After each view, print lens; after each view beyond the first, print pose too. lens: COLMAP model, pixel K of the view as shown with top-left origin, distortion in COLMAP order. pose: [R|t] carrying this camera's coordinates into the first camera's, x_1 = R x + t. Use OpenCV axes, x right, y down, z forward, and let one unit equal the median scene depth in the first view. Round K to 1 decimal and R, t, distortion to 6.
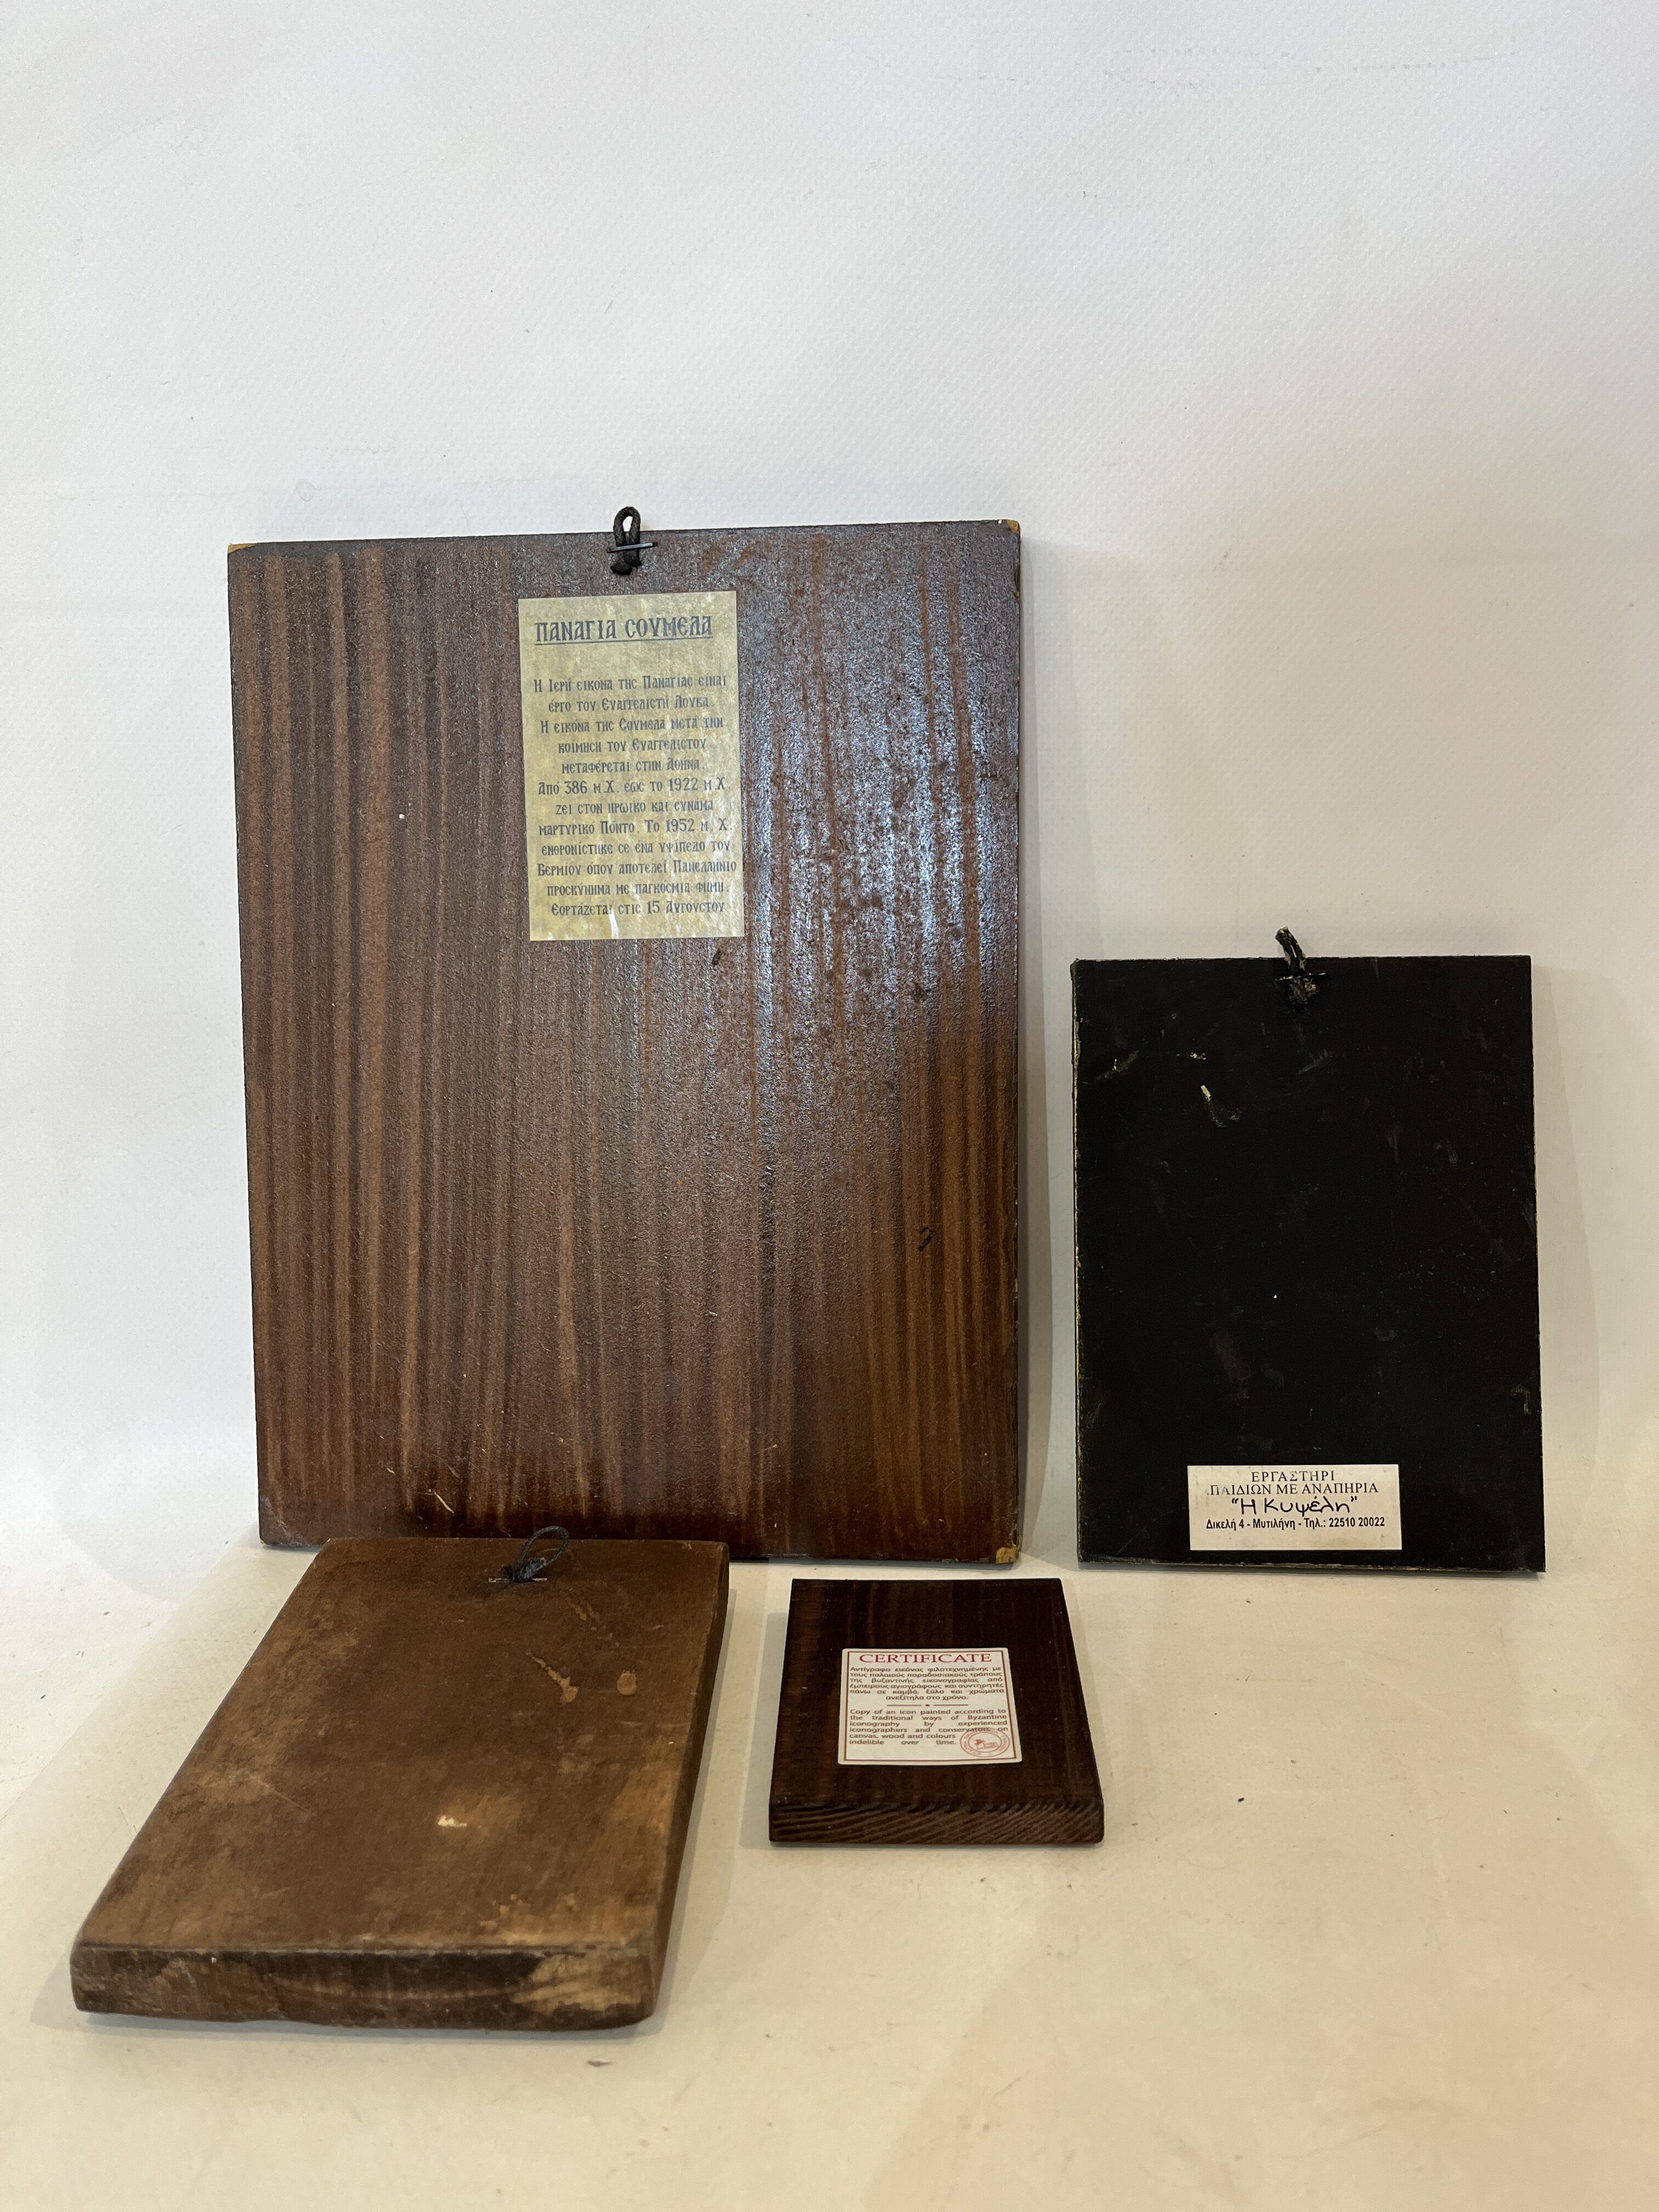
lens RADIAL K [[1708.1, 0, 804.0], [0, 1708.1, 1104.0], [0, 0, 1]] dist [0.029609, -0.069805]
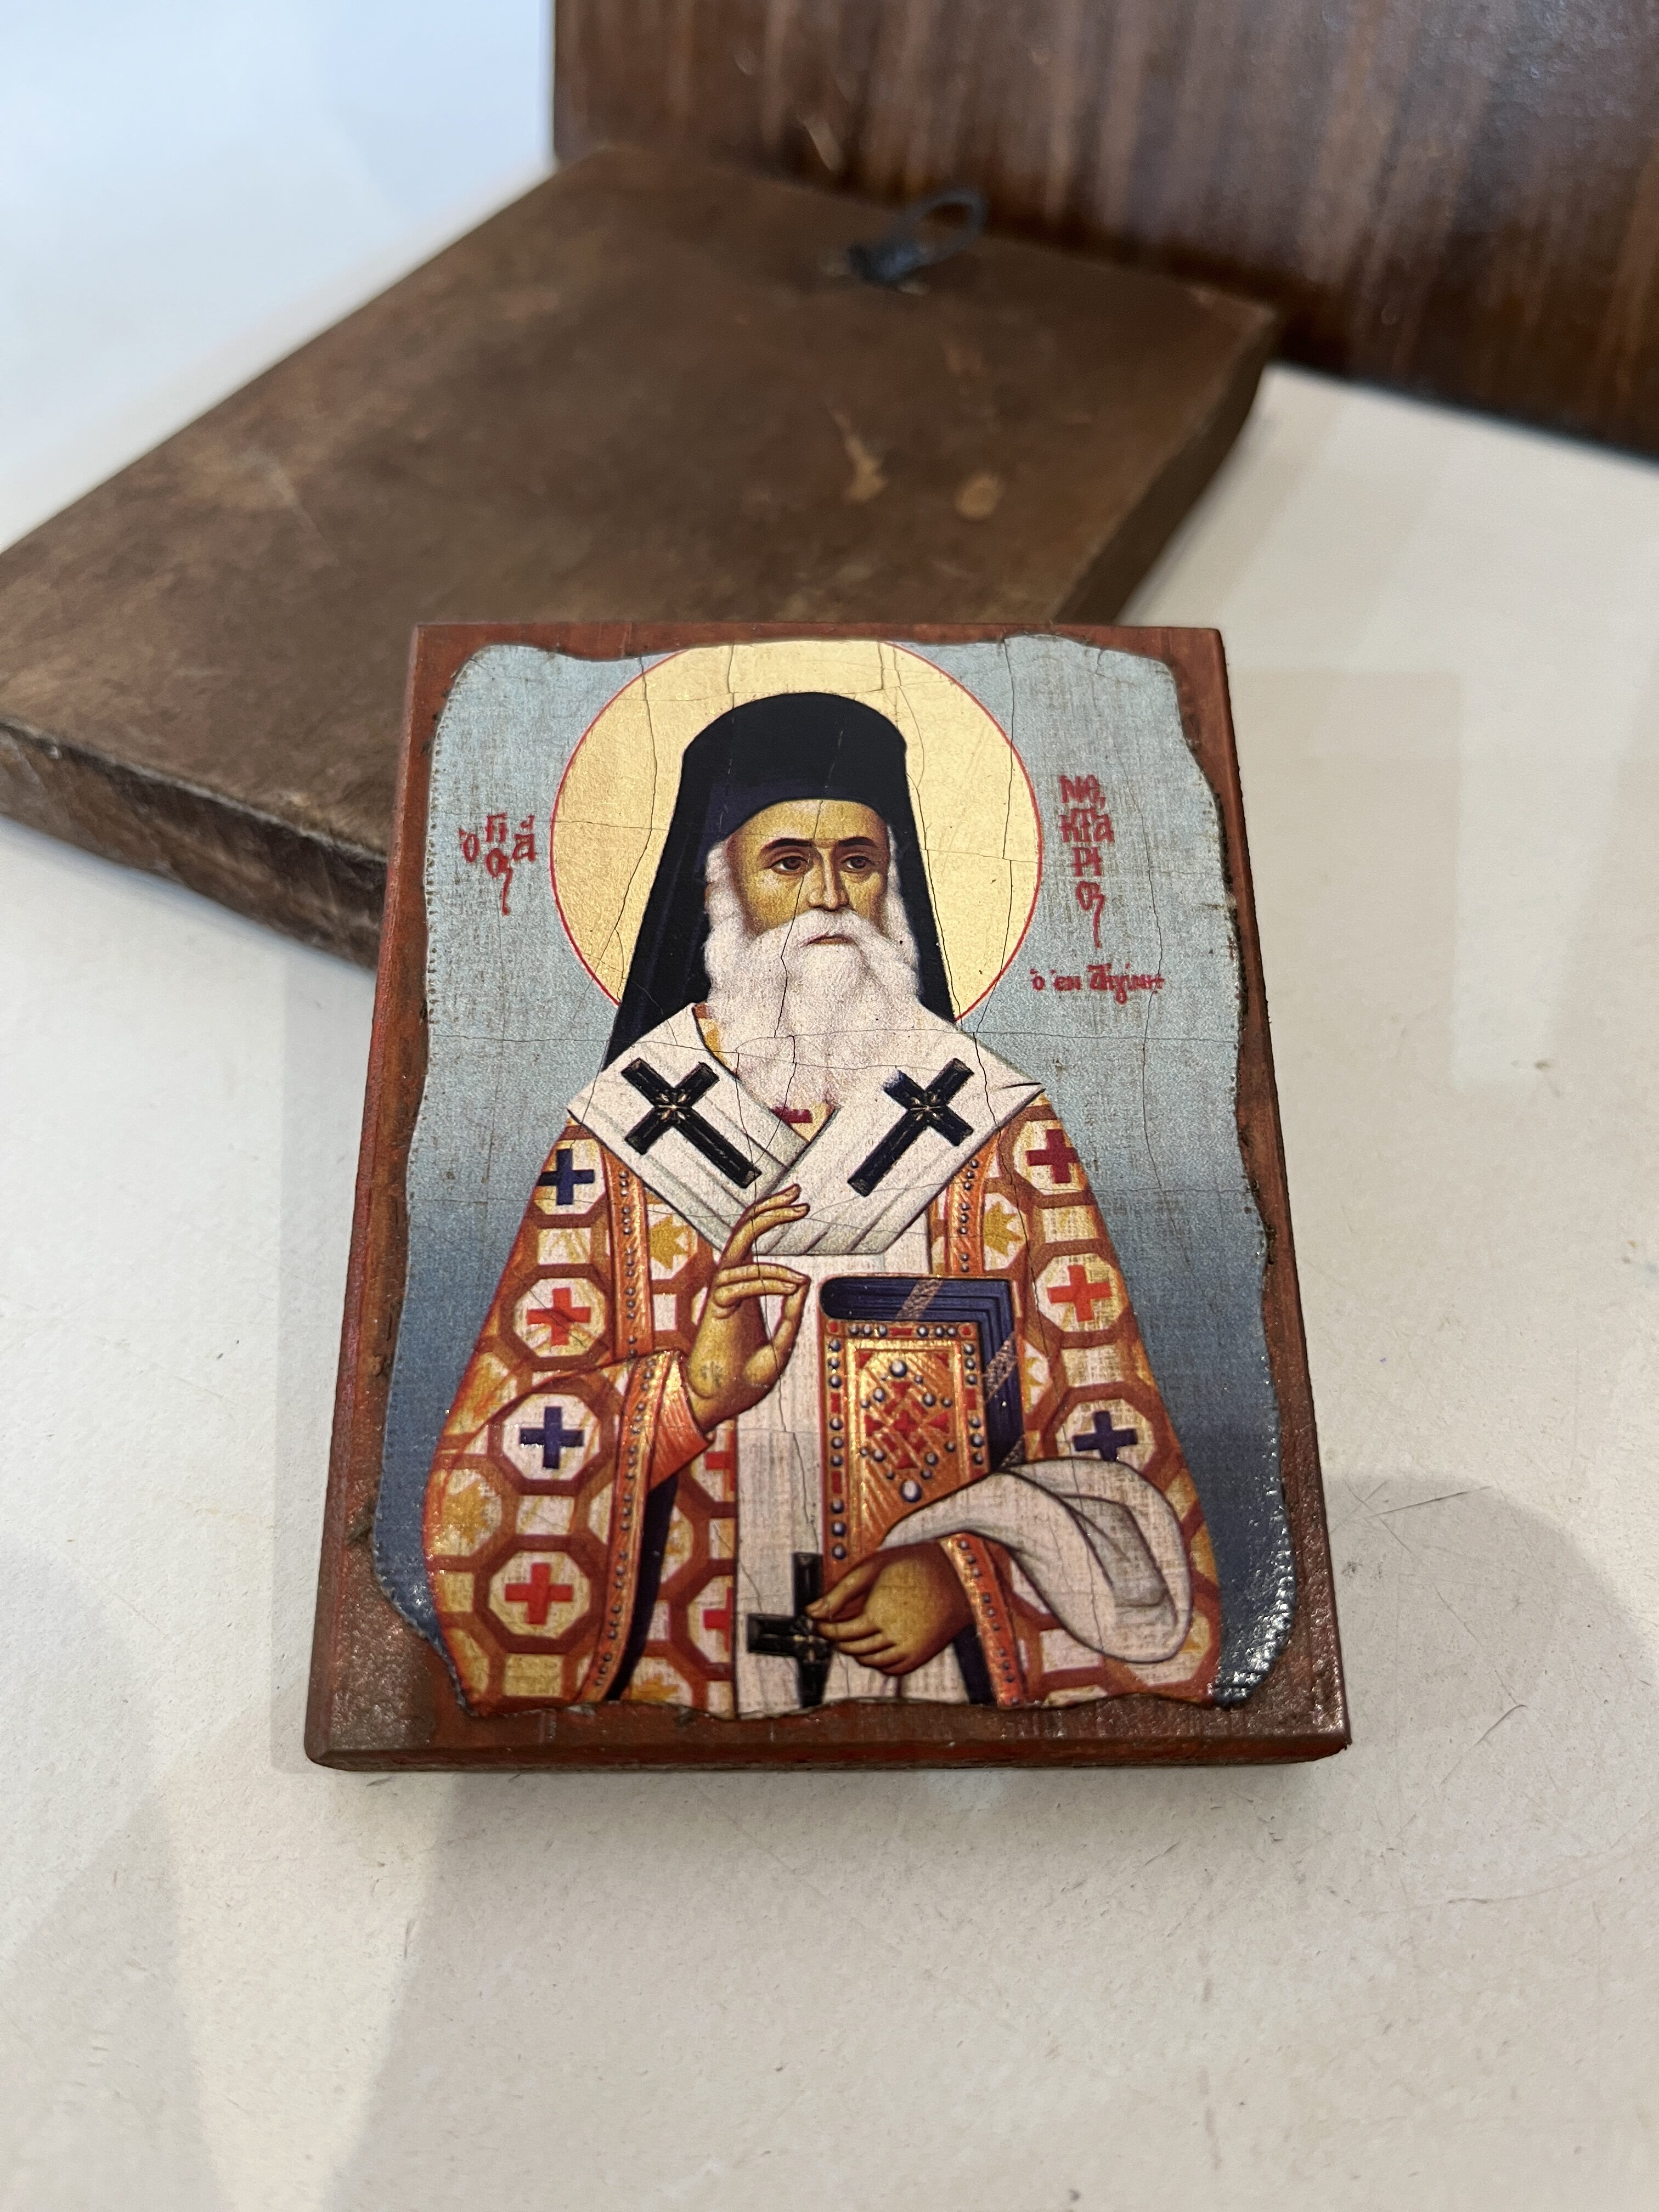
lens RADIAL K [[1708.1, 0, 804.0], [0, 1708.1, 1104.0], [0, 0, 1]] dist [0.029609, -0.069805]
pose [[0.913492, 0.337665, -0.226970, 0.026132], [-0.144248, 0.790413, 0.595348, 0.180979], [0.380428, -0.511106, 0.770743, 0.482445]]
